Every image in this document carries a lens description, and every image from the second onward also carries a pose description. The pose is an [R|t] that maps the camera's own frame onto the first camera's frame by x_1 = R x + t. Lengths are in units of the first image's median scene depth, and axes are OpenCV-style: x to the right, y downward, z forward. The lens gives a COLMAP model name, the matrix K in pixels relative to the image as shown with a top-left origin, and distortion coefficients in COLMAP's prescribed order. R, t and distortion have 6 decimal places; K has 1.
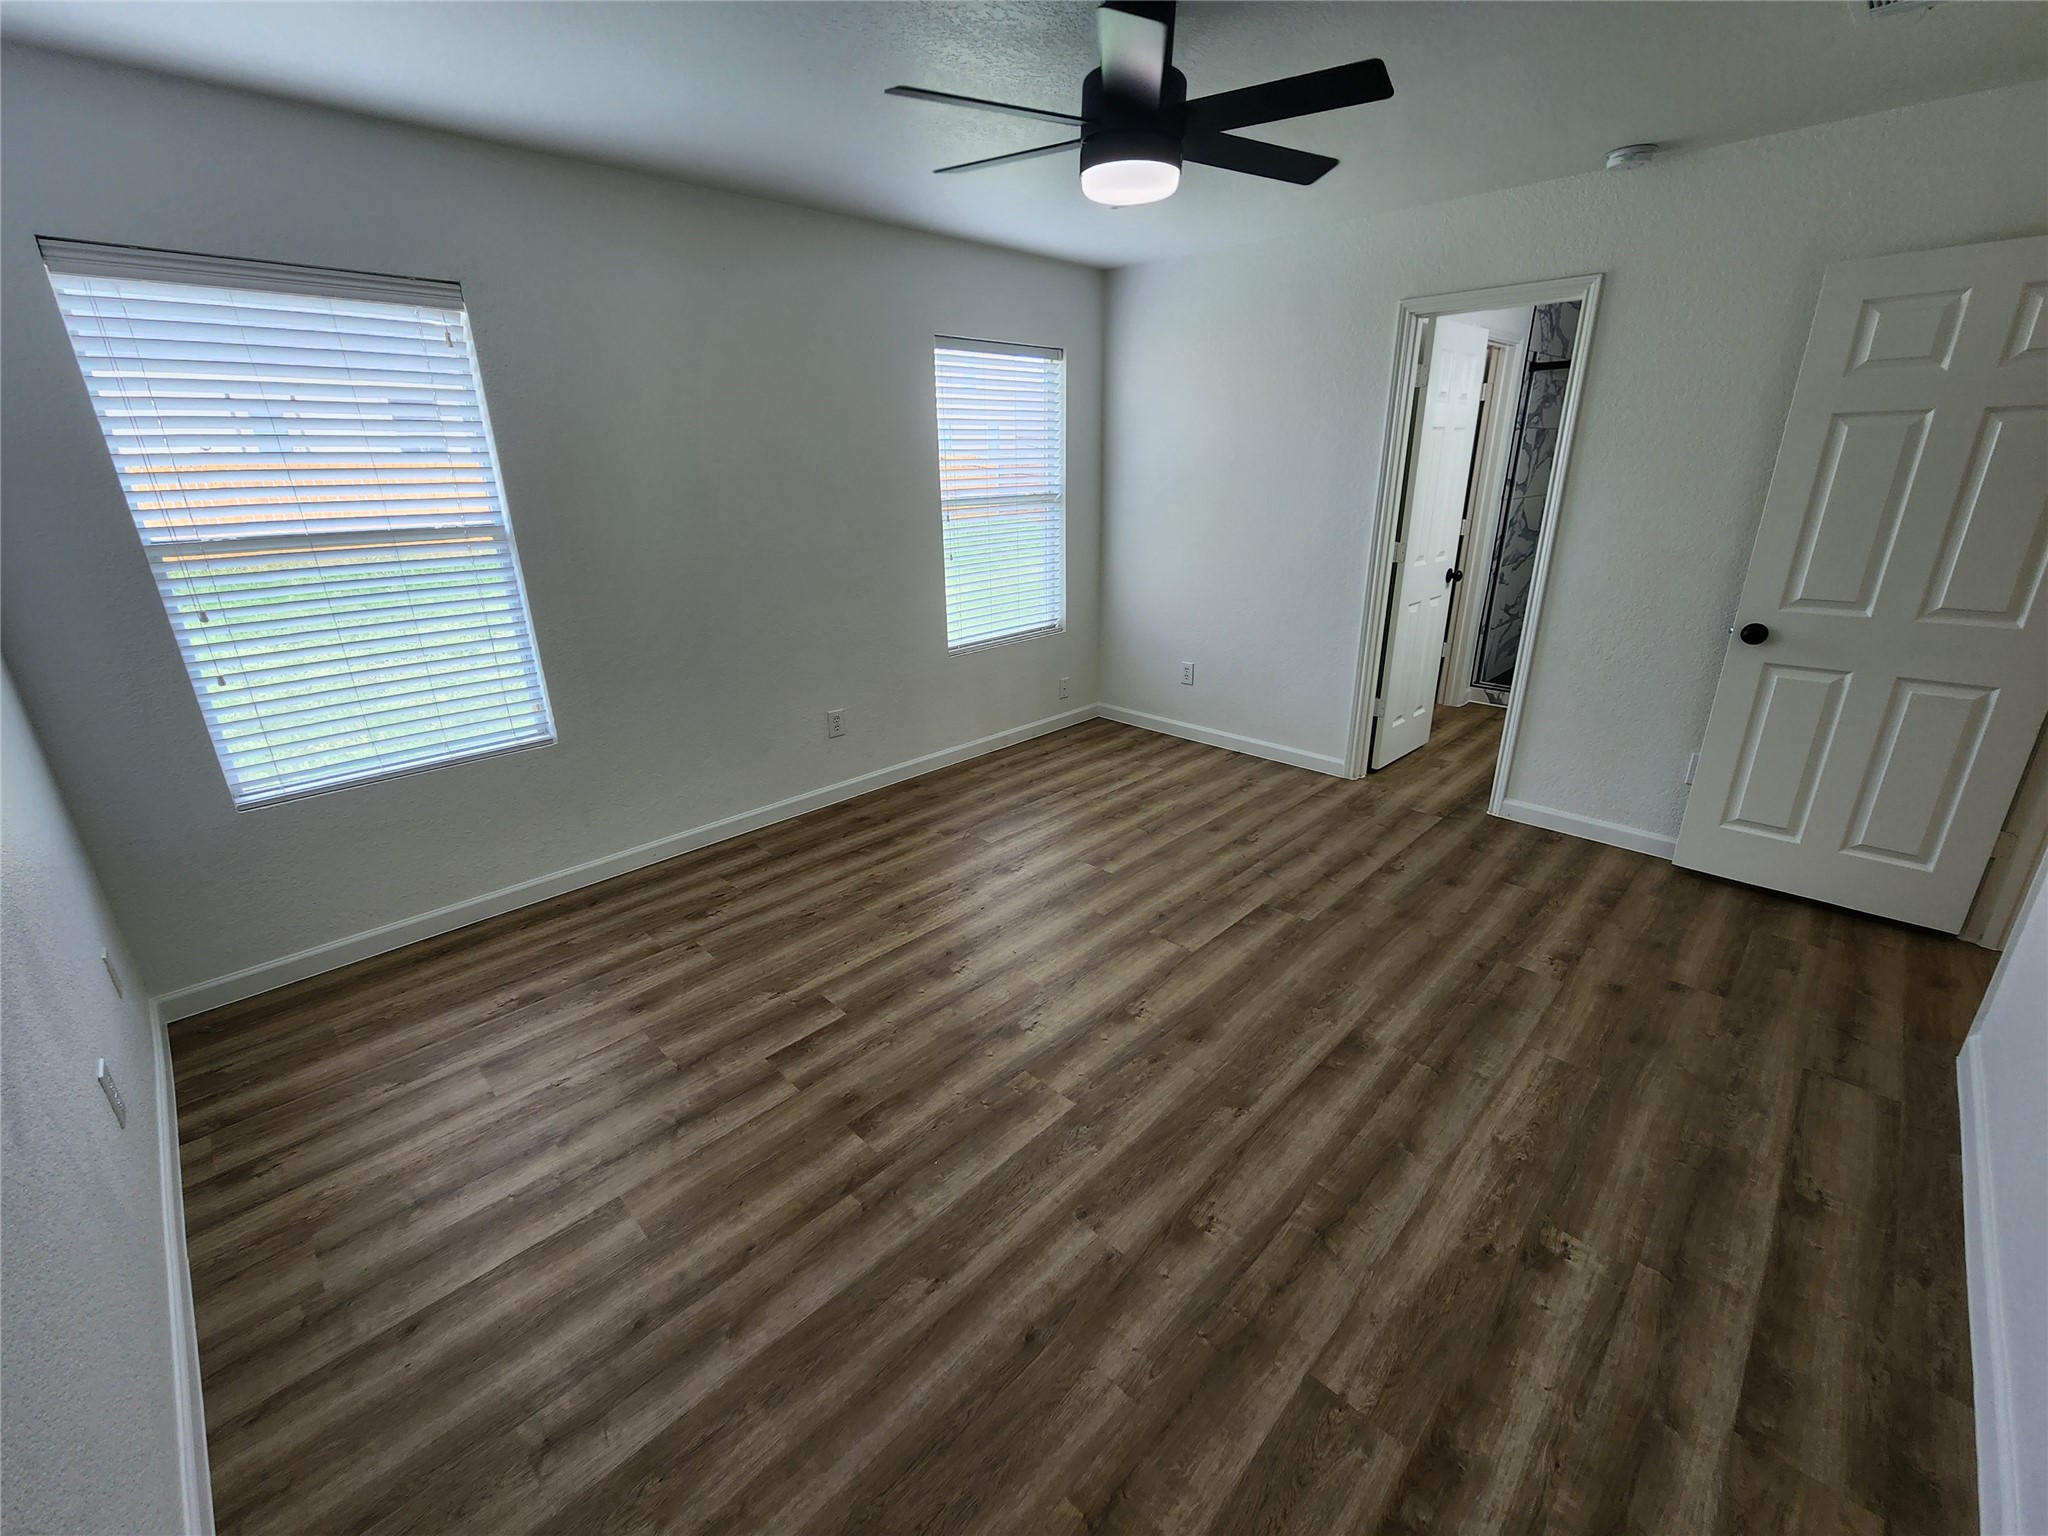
lens RADIAL K [[846.9, 0, 1029.0], [0, 846.9, 761.4], [0, 0, 1]] dist [0.001593, -0.002066]
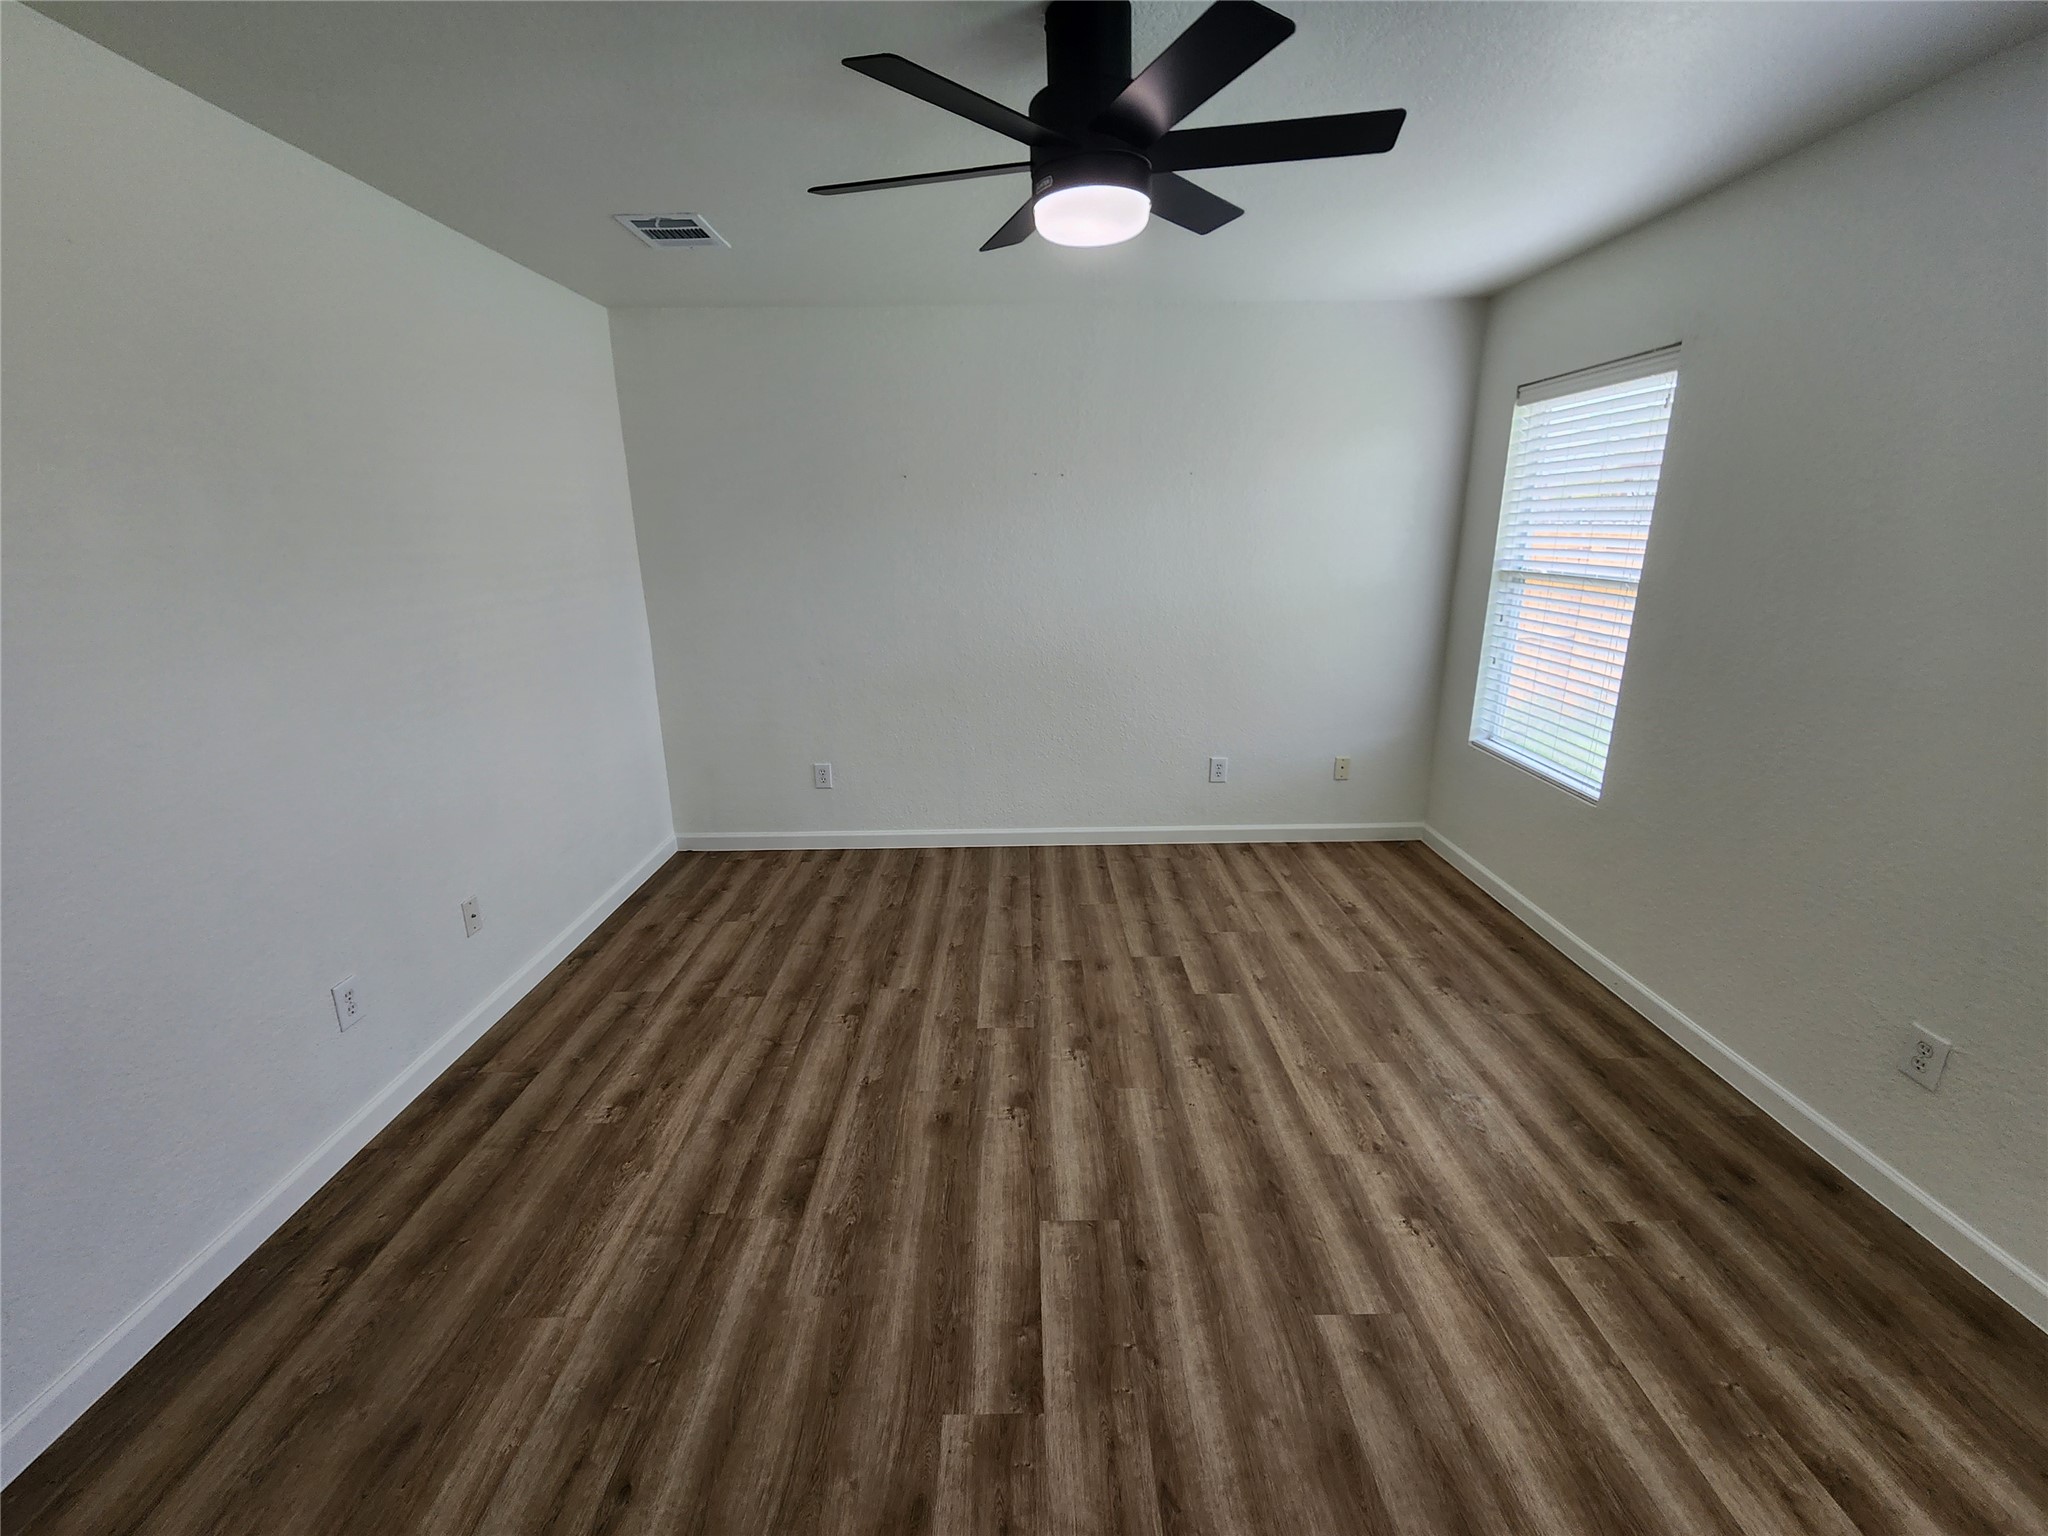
lens RADIAL K [[846.9, 0, 1025.7], [0, 846.9, 763.1], [0, 0, 1]] dist [0.001593, -0.002066]
pose [[-0.707737, 0.211067, -0.674209, 0.700918], [-0.219396, 0.841479, 0.493739, -0.516282], [0.671545, 0.497356, -0.549239, 1.399815]]
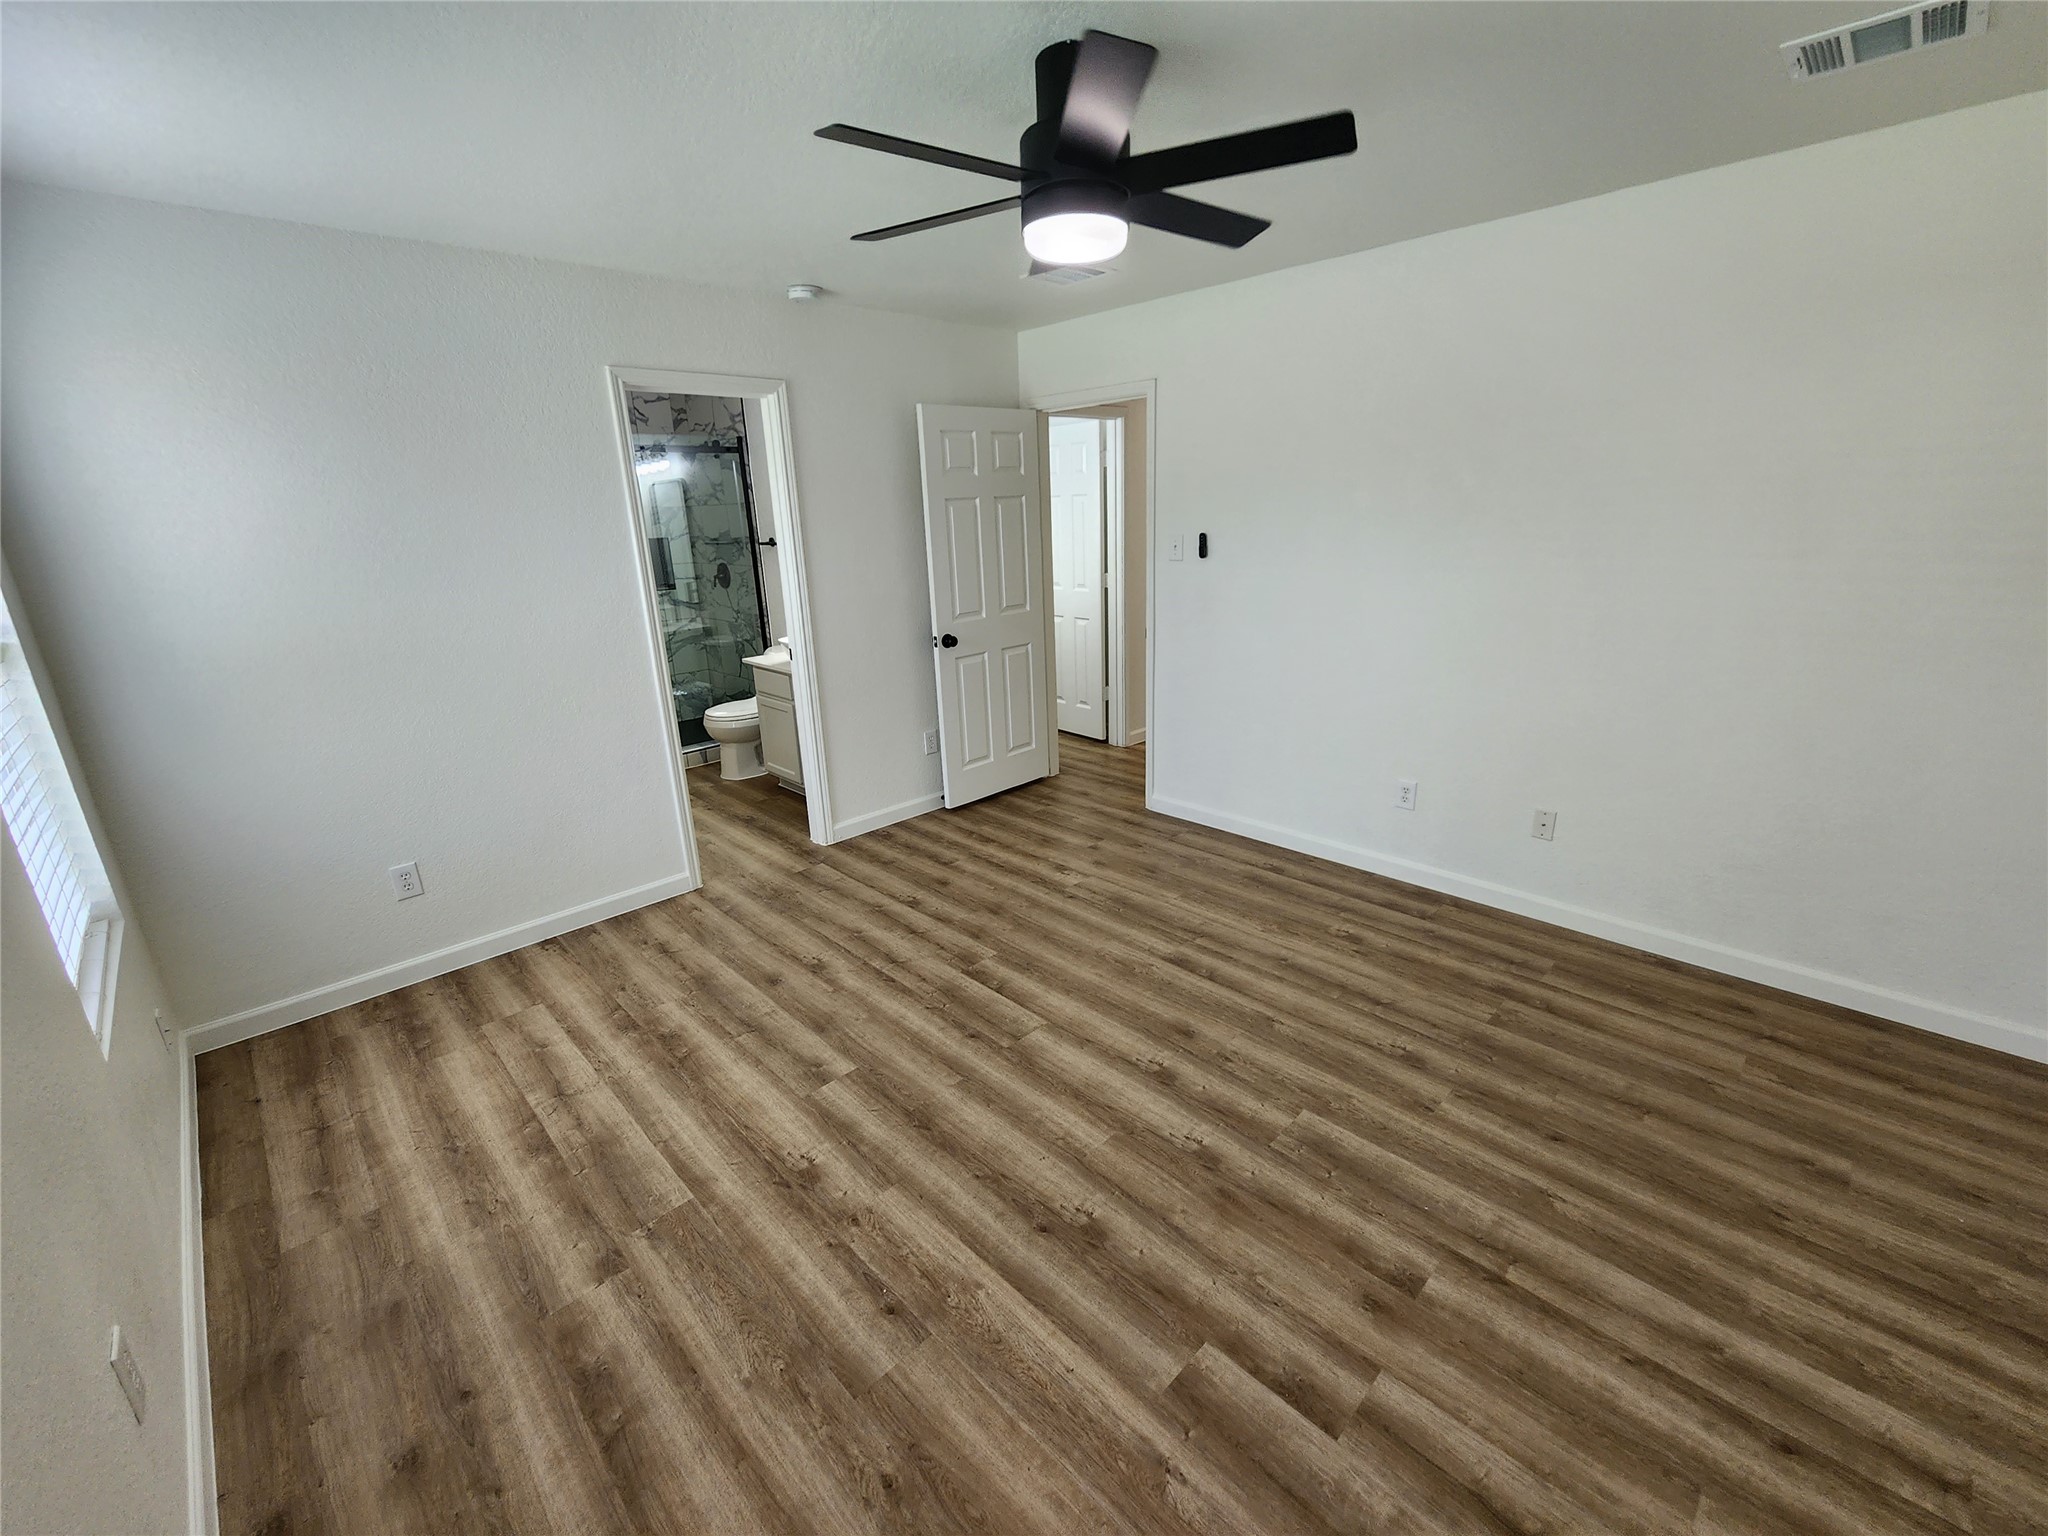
lens RADIAL K [[846.9, 0, 1030.7], [0, 846.9, 757.9], [0, 0, 1]] dist [0.001593, -0.002066]
pose [[0.017081, -0.272108, 0.962115, -0.773132], [0.367510, 0.896605, 0.247055, -0.344556], [-0.929863, 0.349367, 0.115317, 0.943452]]
